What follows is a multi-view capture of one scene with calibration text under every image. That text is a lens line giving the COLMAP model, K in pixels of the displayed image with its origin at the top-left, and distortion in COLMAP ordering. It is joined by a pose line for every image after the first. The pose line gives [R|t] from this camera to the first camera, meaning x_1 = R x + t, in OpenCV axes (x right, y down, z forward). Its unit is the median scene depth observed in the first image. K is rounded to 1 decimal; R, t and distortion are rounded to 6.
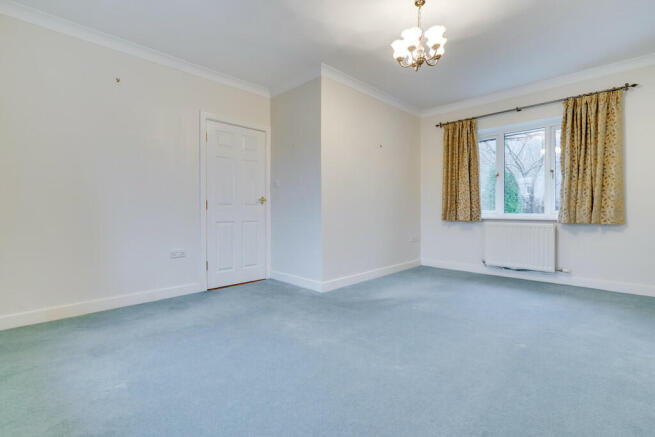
lens RADIAL K [[309.2, 0, 324.5], [0, 309.2, 218.6], [0, 0, 1]] dist [0.001451, 0.000203]
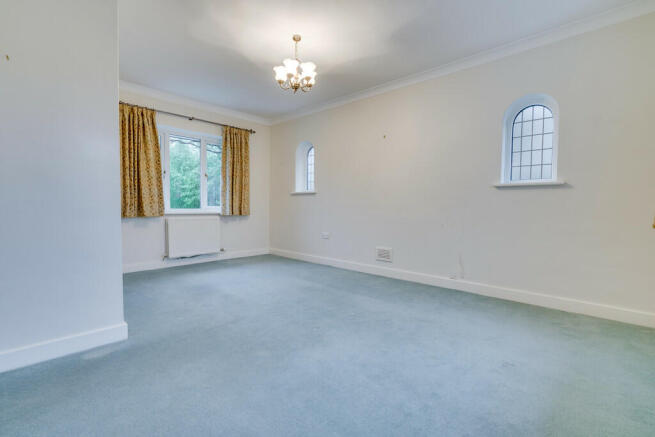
lens RADIAL K [[309.2, 0, 324.5], [0, 309.2, 218.6], [0, 0, 1]] dist [0.001451, 0.000203]
pose [[-0.047561, -0.038128, 0.998140, -0.584522], [0.017921, 0.999078, 0.039018, -0.015750], [-0.998708, 0.019743, -0.046834, 0.581494]]
